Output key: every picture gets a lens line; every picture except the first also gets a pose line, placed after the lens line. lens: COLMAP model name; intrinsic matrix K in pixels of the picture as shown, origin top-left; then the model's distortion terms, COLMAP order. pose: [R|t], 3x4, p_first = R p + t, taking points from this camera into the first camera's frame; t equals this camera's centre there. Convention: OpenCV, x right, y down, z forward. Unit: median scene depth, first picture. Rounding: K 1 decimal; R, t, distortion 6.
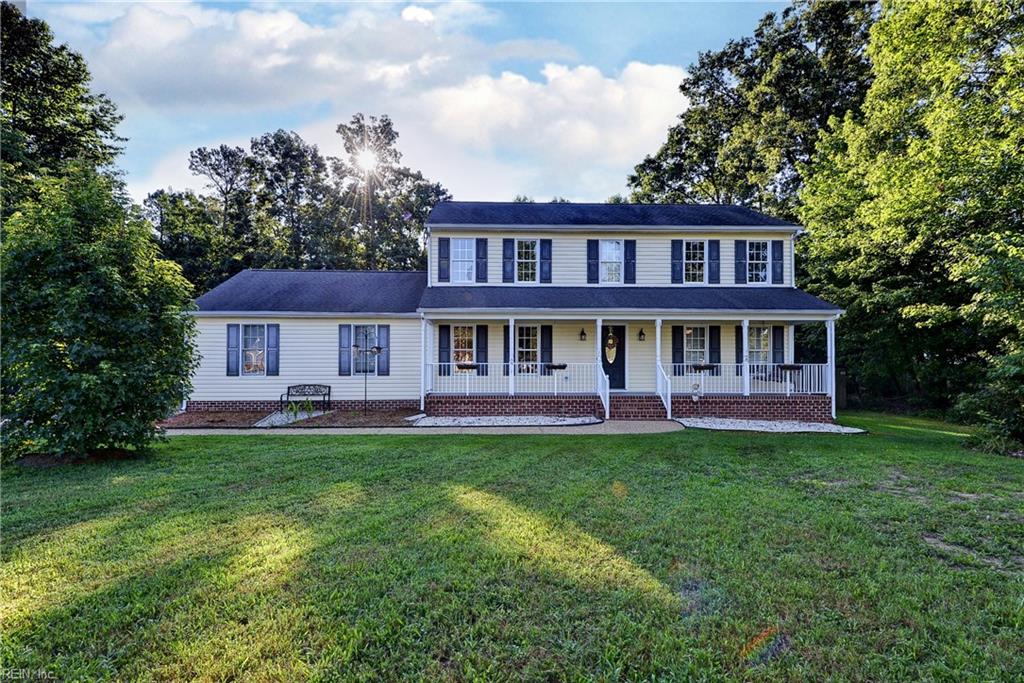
lens RADIAL K [[502.8, 0, 509.0], [0, 502.8, 361.1], [0, 0, 1]] dist [0.001018, -0.001801]
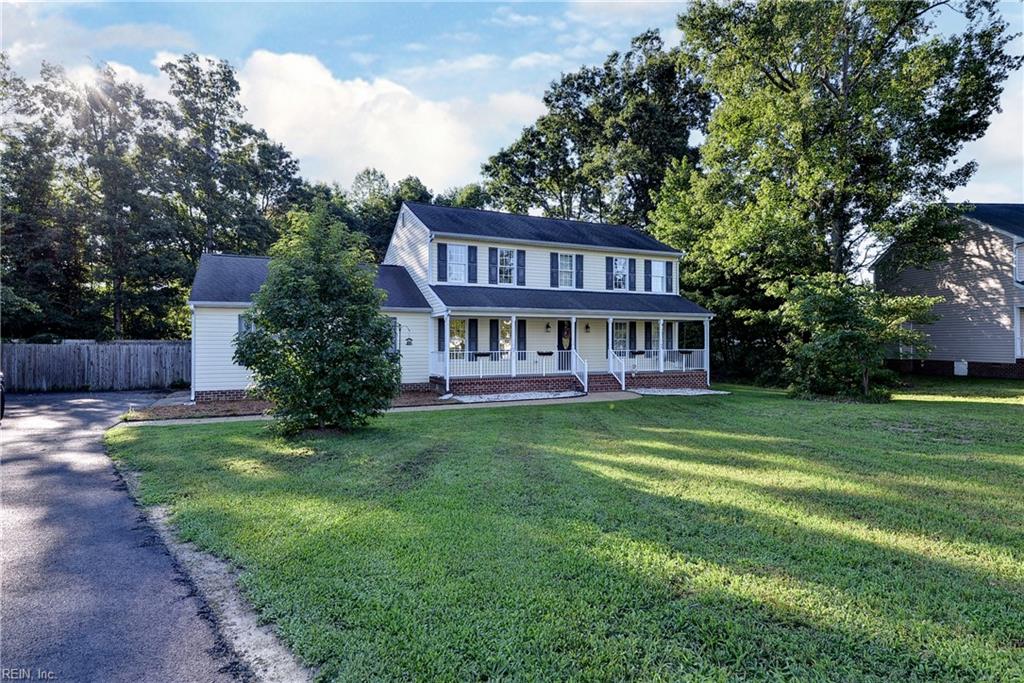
lens RADIAL K [[558.1, 0, 512.2], [0, 558.1, 343.3], [0, 0, 1]] dist [0.016502, -0.002699]
pose [[0.913520, -0.003679, 0.406777, -0.508032], [-0.000482, 0.999949, 0.010126, -0.026619], [-0.406793, -0.009446, 0.913472, -0.252050]]
